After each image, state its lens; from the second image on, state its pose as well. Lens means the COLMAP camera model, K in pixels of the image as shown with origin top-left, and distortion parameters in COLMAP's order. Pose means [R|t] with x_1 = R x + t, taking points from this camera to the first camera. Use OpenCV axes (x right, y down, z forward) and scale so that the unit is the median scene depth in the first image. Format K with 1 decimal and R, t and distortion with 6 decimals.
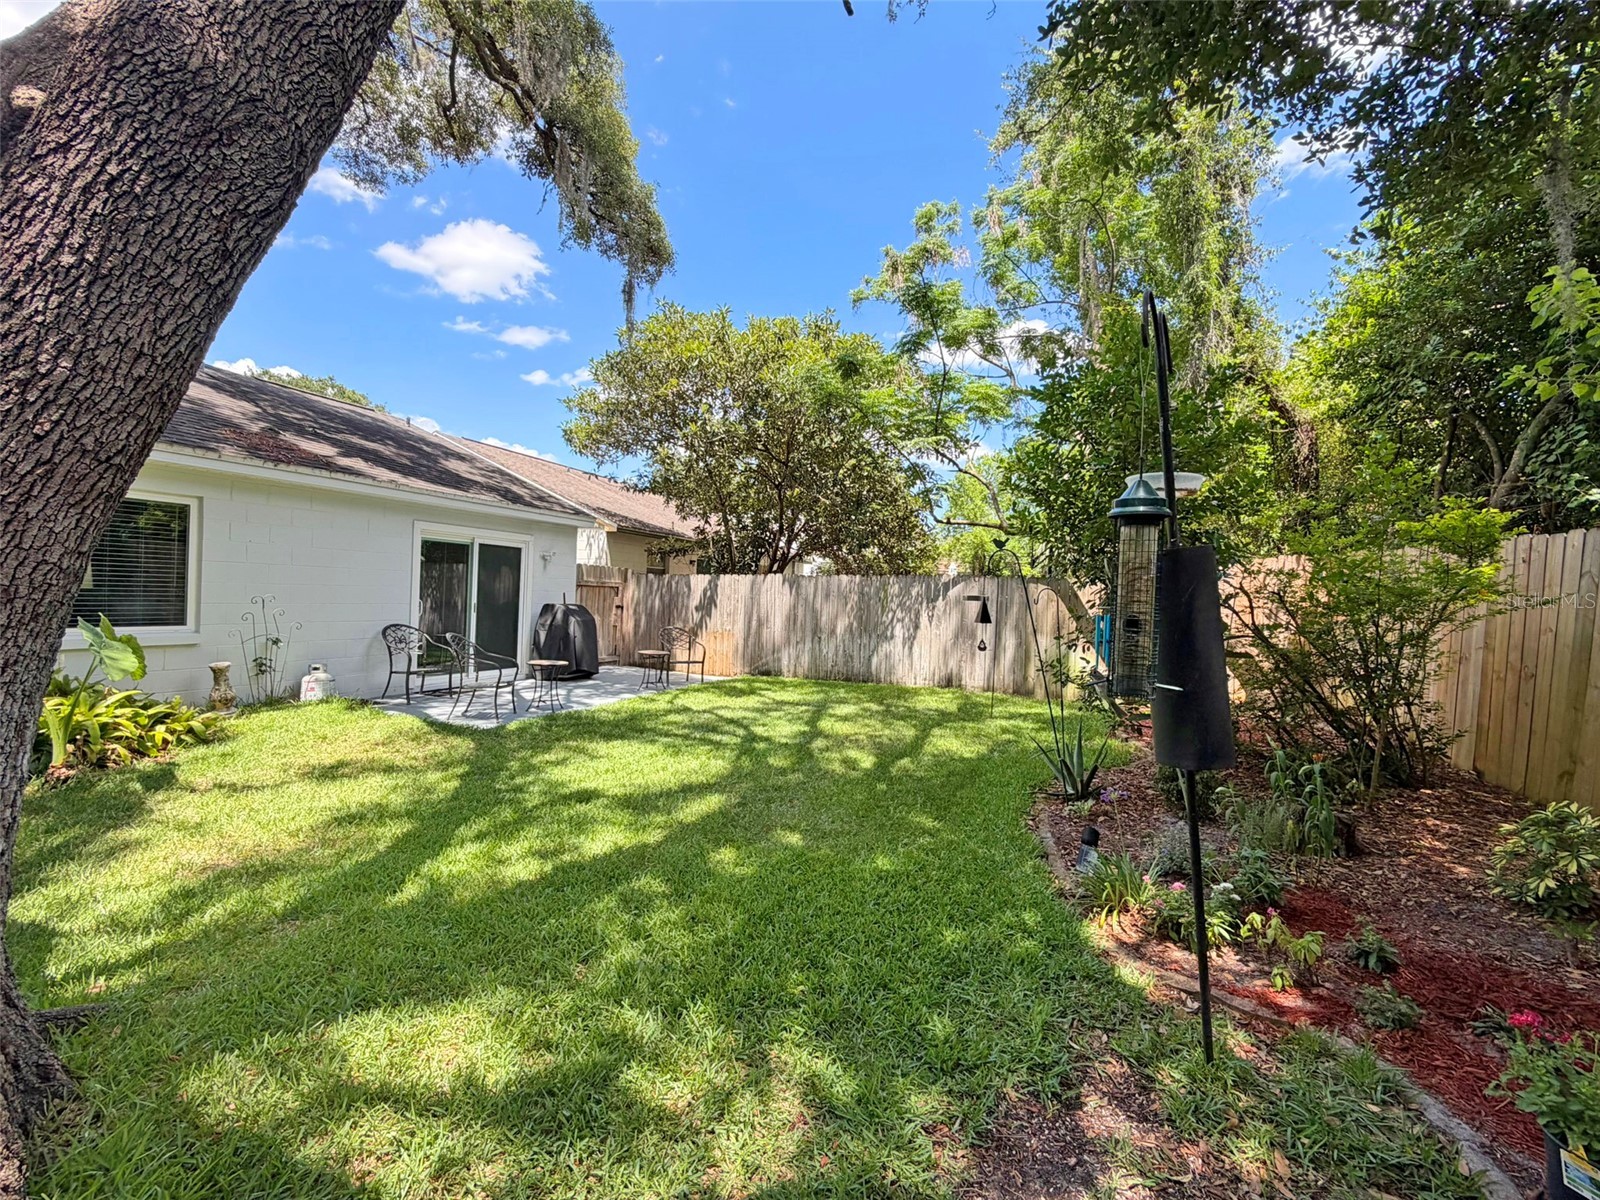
lens RADIAL K [[646.4, 0, 806.6], [0, 646.4, 603.9], [0, 0, 1]] dist [0.001112, -0.000054]
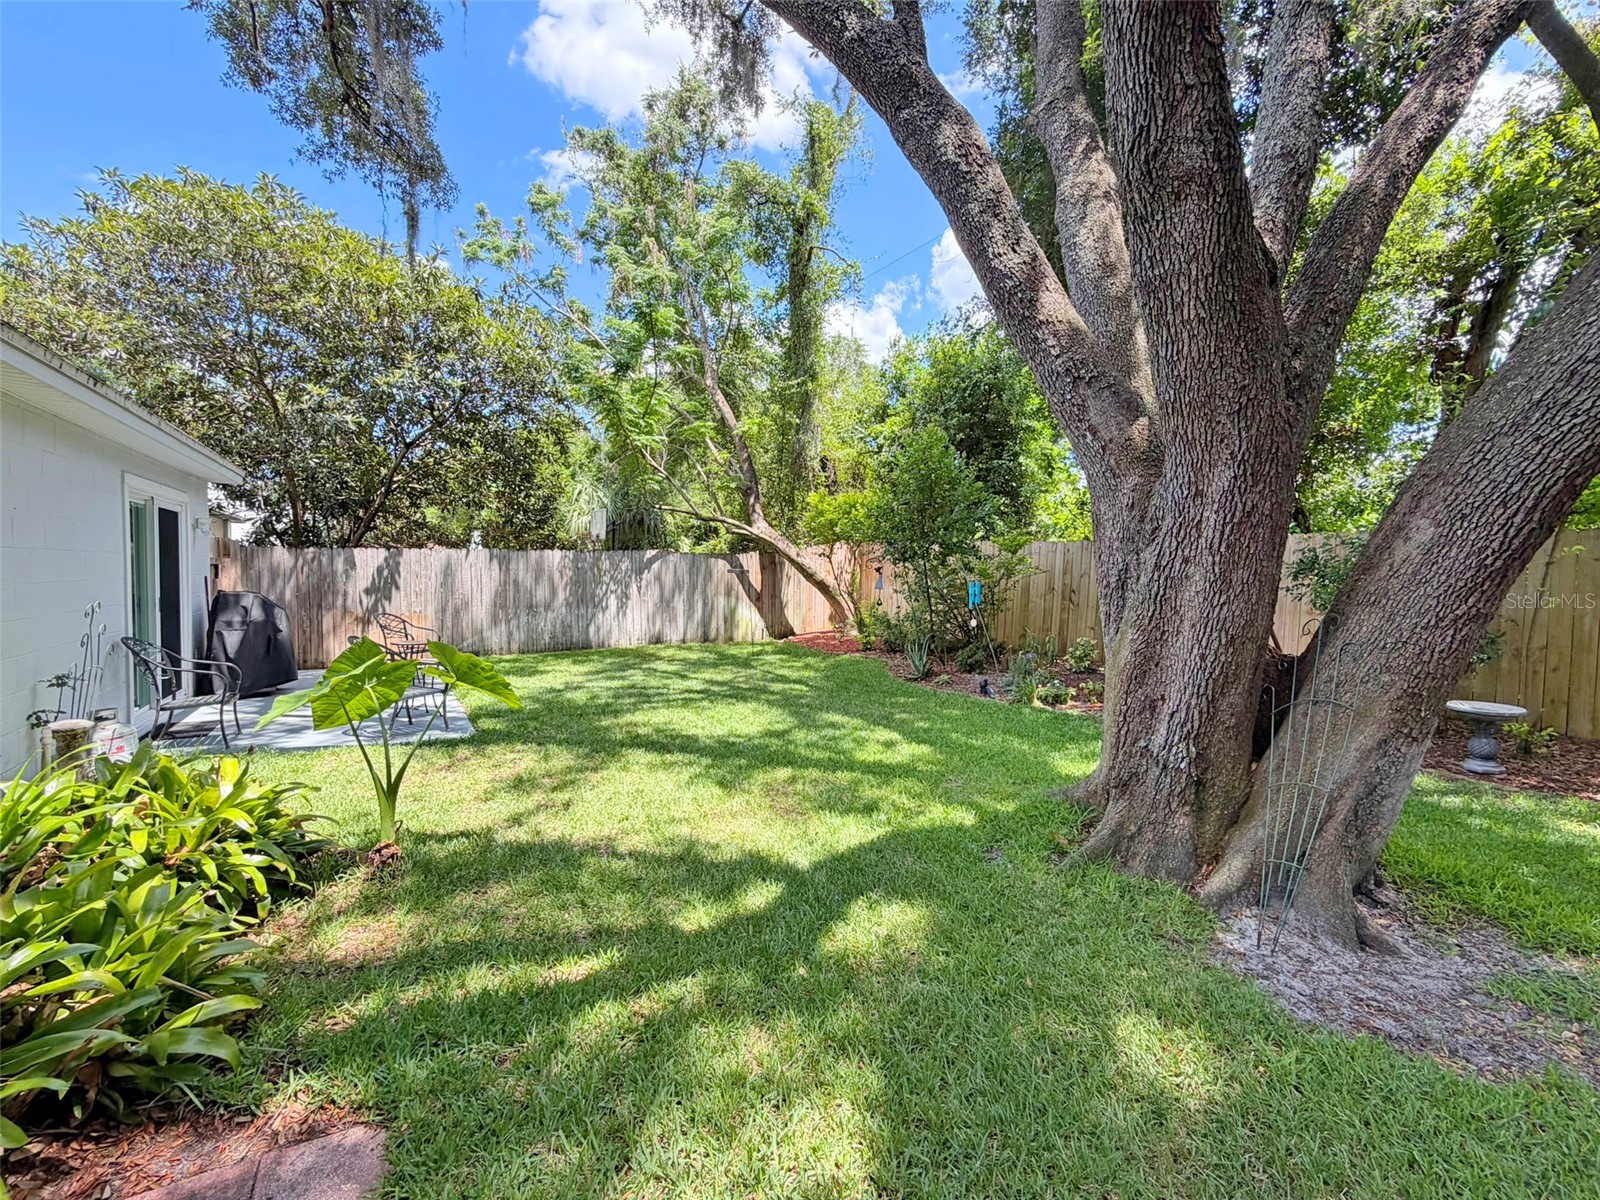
lens RADIAL K [[646.4, 0, 793.3], [0, 646.4, 600.5], [0, 0, 1]] dist [0.001112, -0.000054]
pose [[0.585564, -0.064519, 0.808054, -0.576911], [0.020503, 0.997687, 0.064802, -0.025754], [-0.810367, -0.021378, 0.585533, 0.079308]]
